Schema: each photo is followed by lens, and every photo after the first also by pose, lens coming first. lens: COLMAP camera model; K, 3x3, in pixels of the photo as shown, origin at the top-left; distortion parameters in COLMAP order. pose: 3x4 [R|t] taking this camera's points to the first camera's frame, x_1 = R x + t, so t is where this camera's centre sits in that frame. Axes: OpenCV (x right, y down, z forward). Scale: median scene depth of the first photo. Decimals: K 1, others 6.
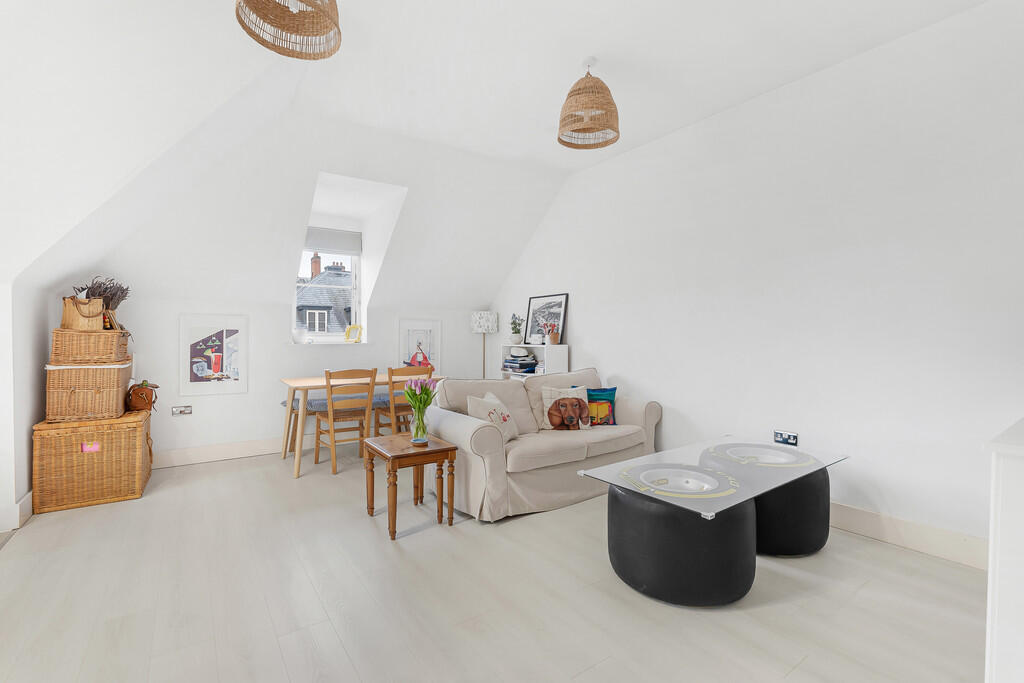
lens RADIAL K [[465.1, 0, 512.0], [0, 465.1, 341.5], [0, 0, 1]] dist [-0.001516, -0.000532]
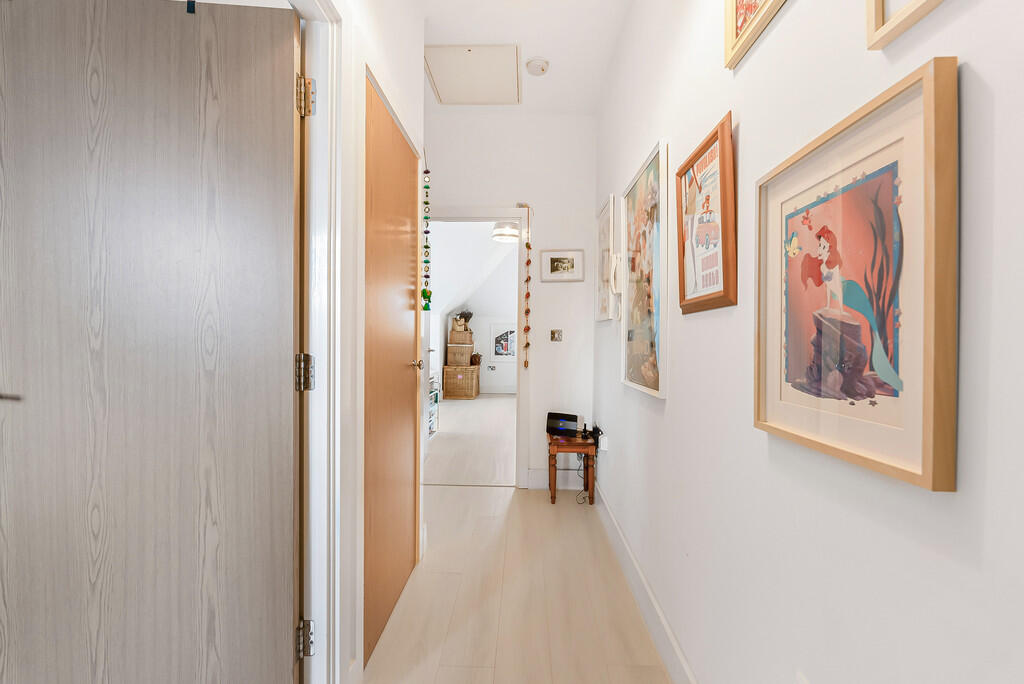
lens RADIAL K [[465.1, 0, 512.0], [0, 465.1, 342.0], [0, 0, 1]] dist [-0.001516, -0.000532]
pose [[0.797764, -0.004989, -0.602950, 0.616073], [-0.008837, 0.999762, -0.019966, 0.062243], [0.602905, 0.021256, 0.797529, -0.619295]]
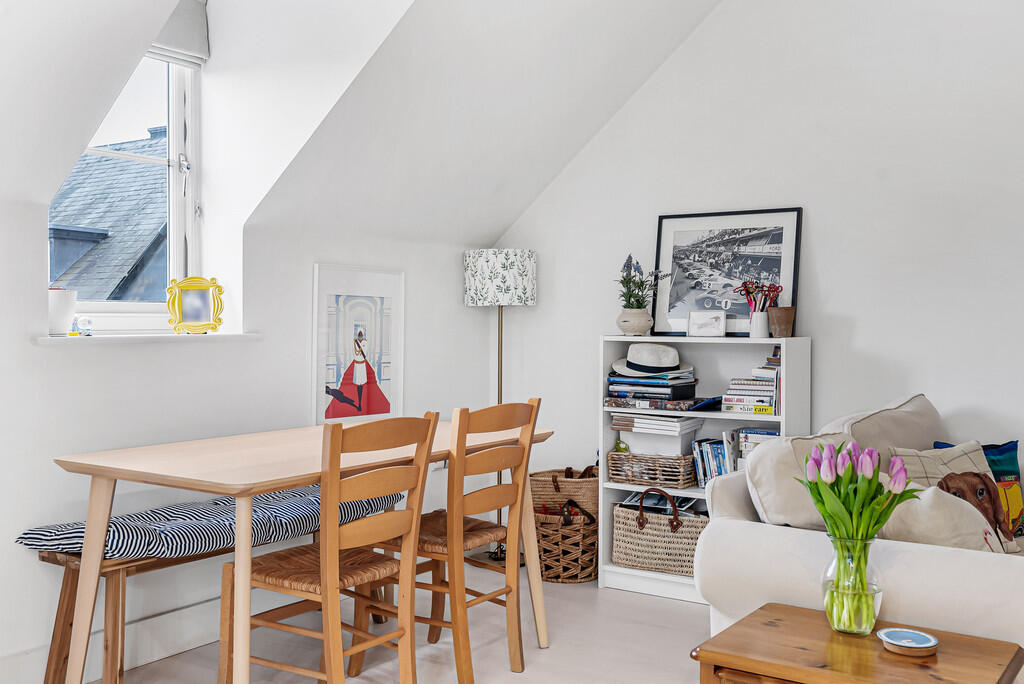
lens RADIAL K [[1026.0, 0, 512.0], [0, 1026.0, 342.0], [0, 0, 1]] dist [0.004608, 0.011147]
pose [[0.929207, -0.004900, 0.369526, -0.436145], [0.000571, 0.999930, 0.011823, 0.000643], [-0.369558, -0.010775, 0.929145, 0.274591]]
